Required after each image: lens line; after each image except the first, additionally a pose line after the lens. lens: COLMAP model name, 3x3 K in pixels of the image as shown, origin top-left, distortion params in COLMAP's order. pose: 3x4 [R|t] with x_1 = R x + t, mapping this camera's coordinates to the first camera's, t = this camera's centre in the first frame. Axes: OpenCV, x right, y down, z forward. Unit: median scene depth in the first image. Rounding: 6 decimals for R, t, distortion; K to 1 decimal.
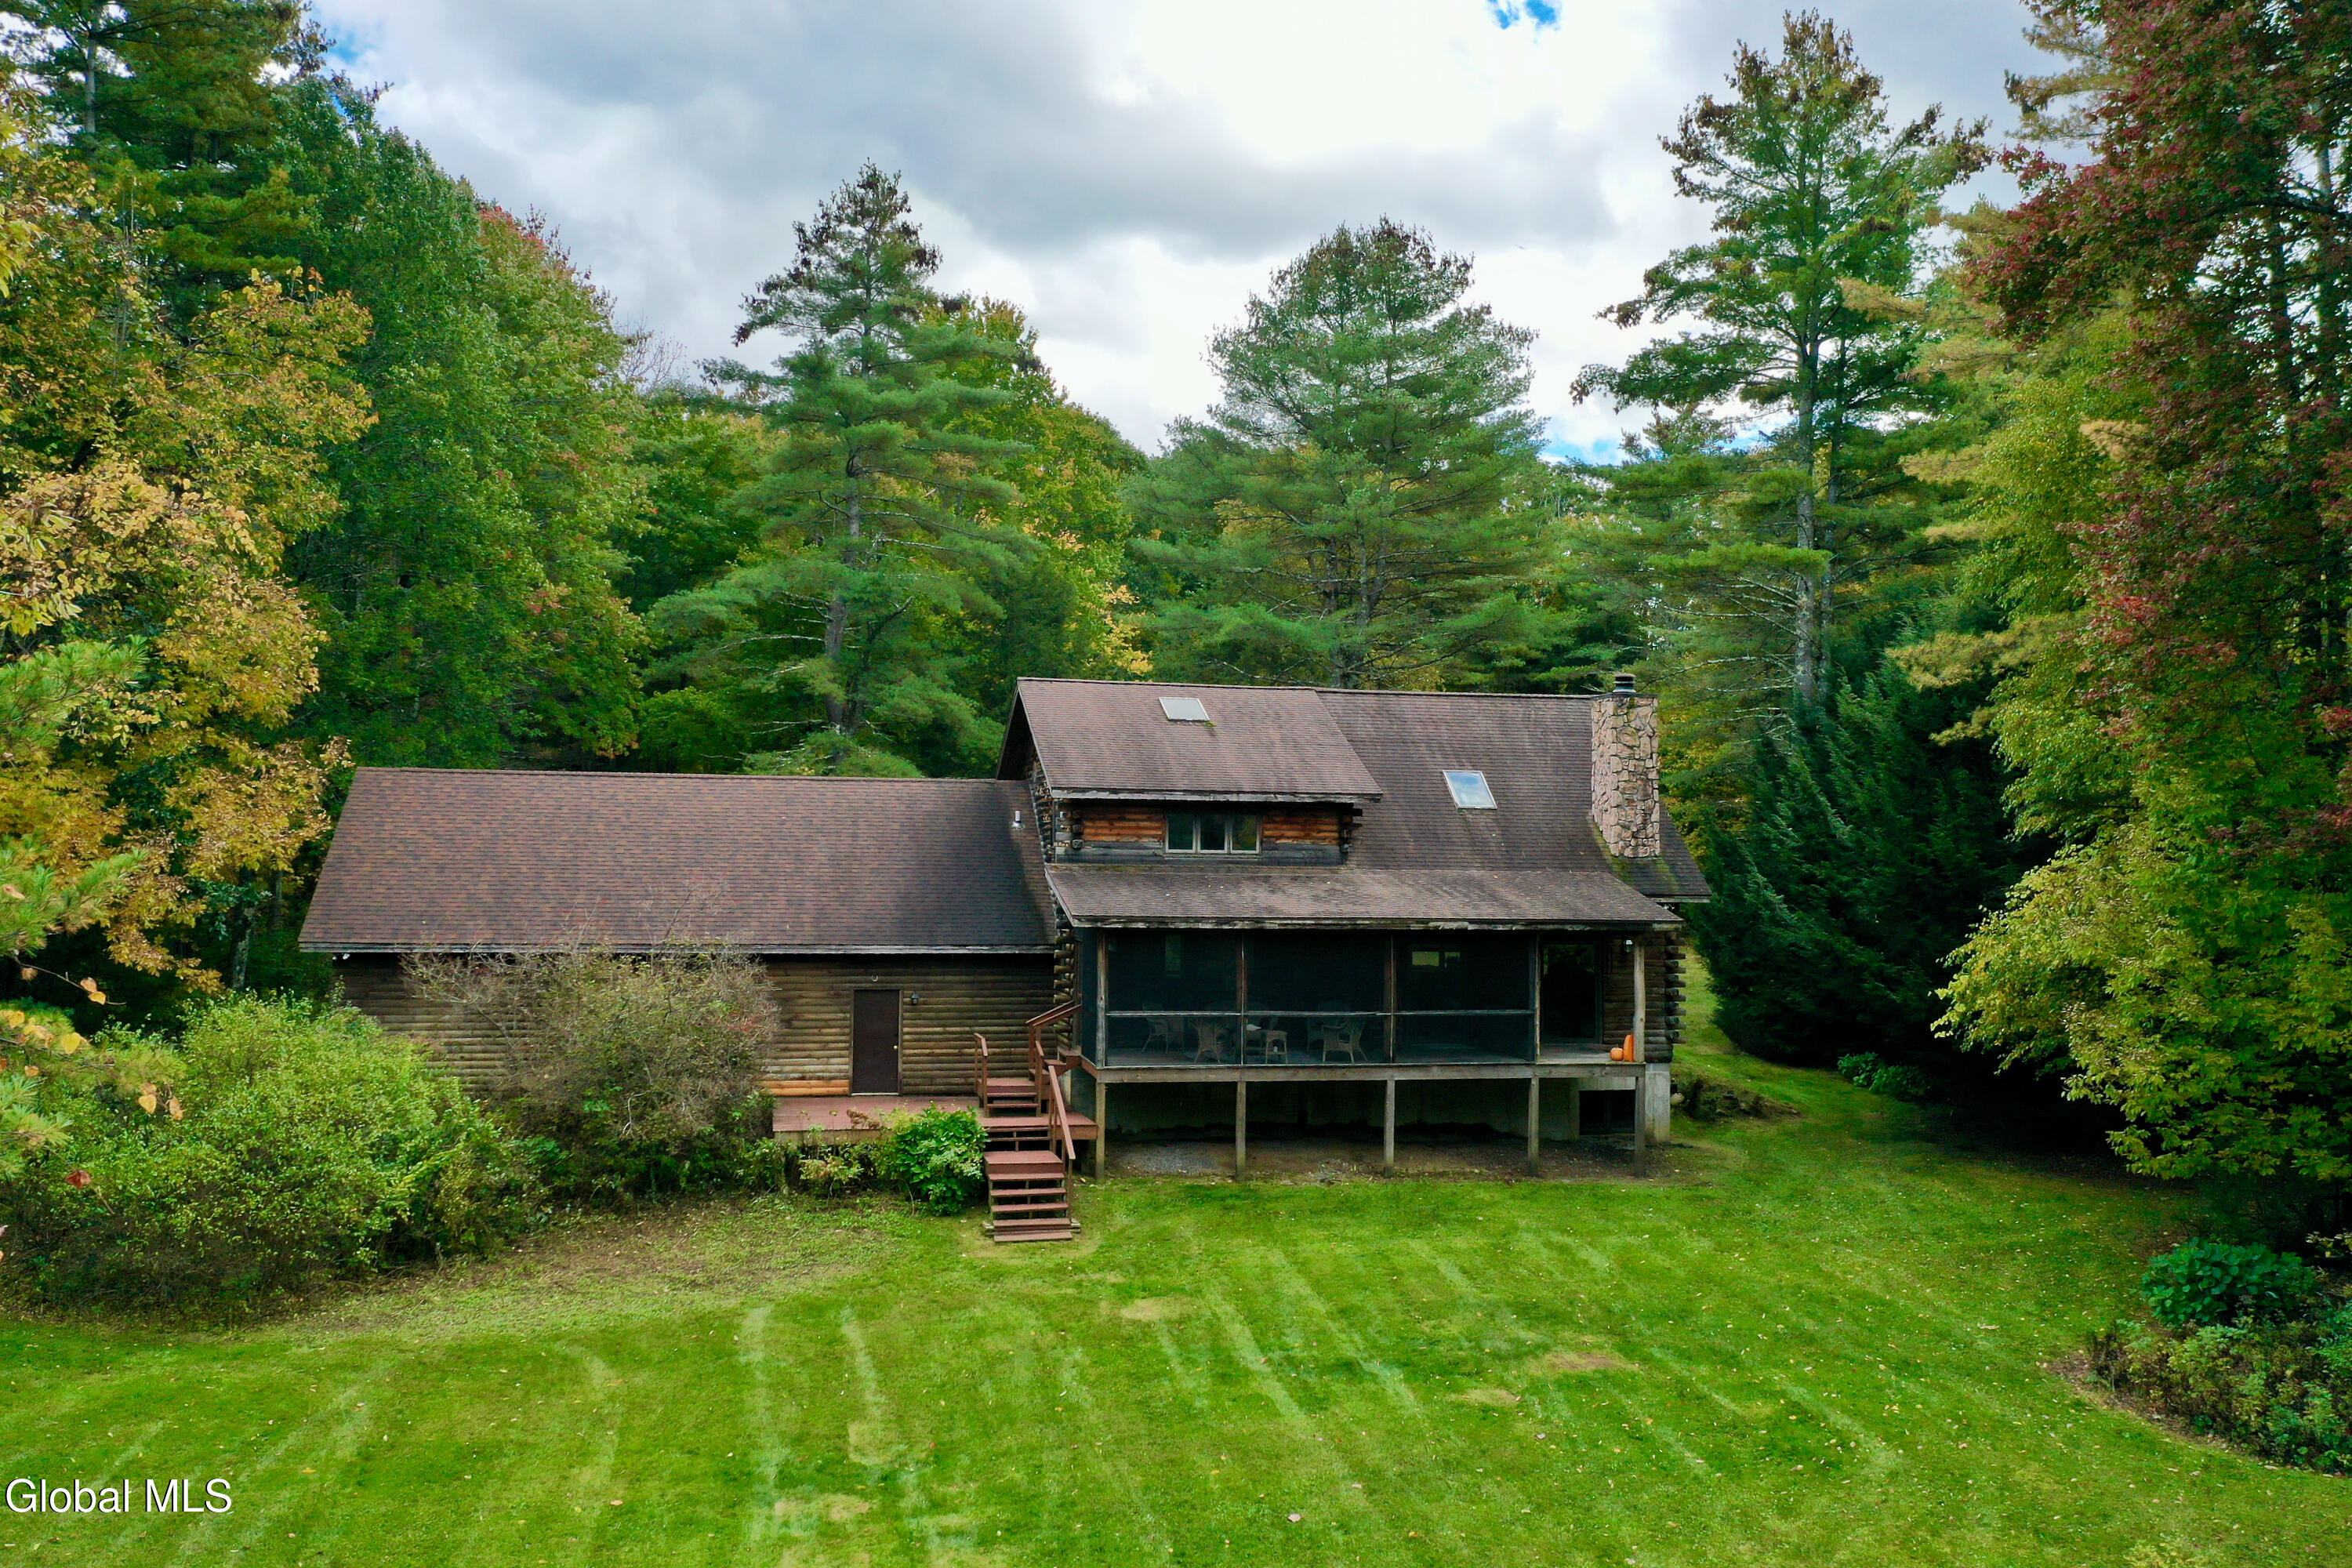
lens RADIAL K [[2057.7, 0, 1176.0], [0, 2057.7, 784.0], [0, 0, 1]] dist [0.004260, 0.000951]
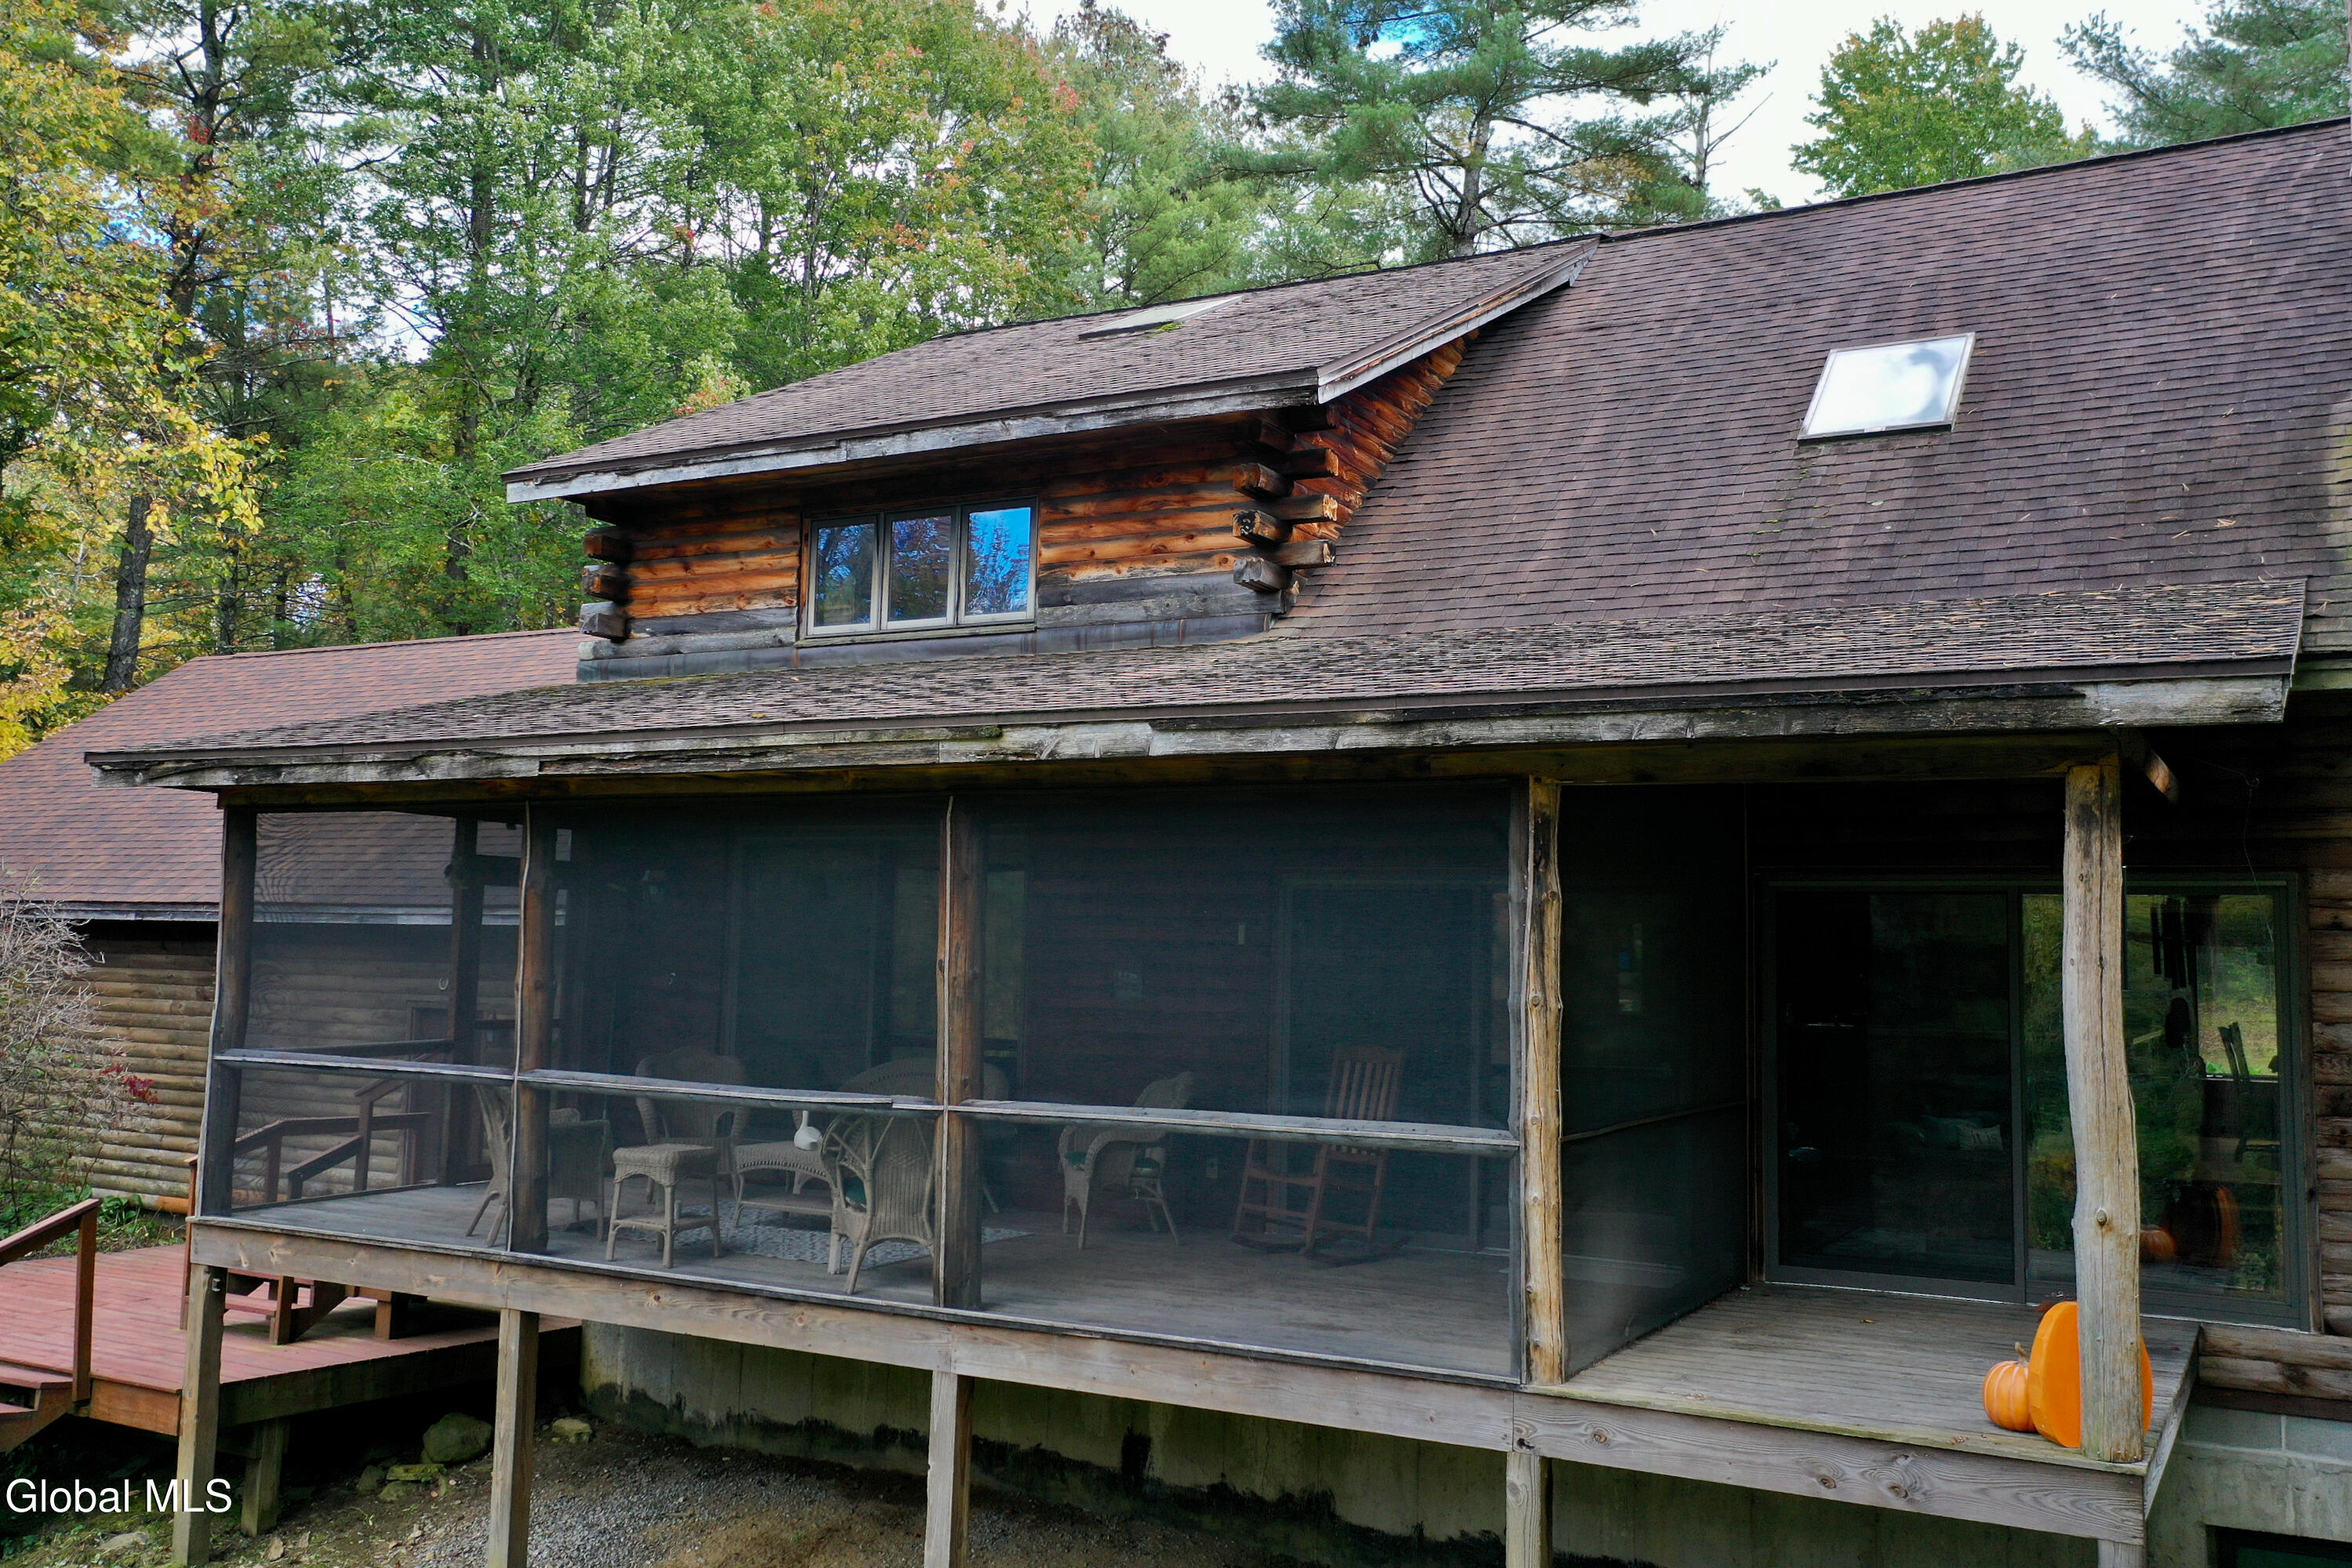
lens RADIAL K [[2057.7, 0, 1176.0], [0, 2057.7, 784.0], [0, 0, 1]] dist [0.004260, 0.000951]
pose [[0.751152, -0.051283, -0.658135, 0.287025], [0.008579, 0.997652, -0.067948, 0.086937], [0.660074, 0.045393, 0.749828, 0.802473]]
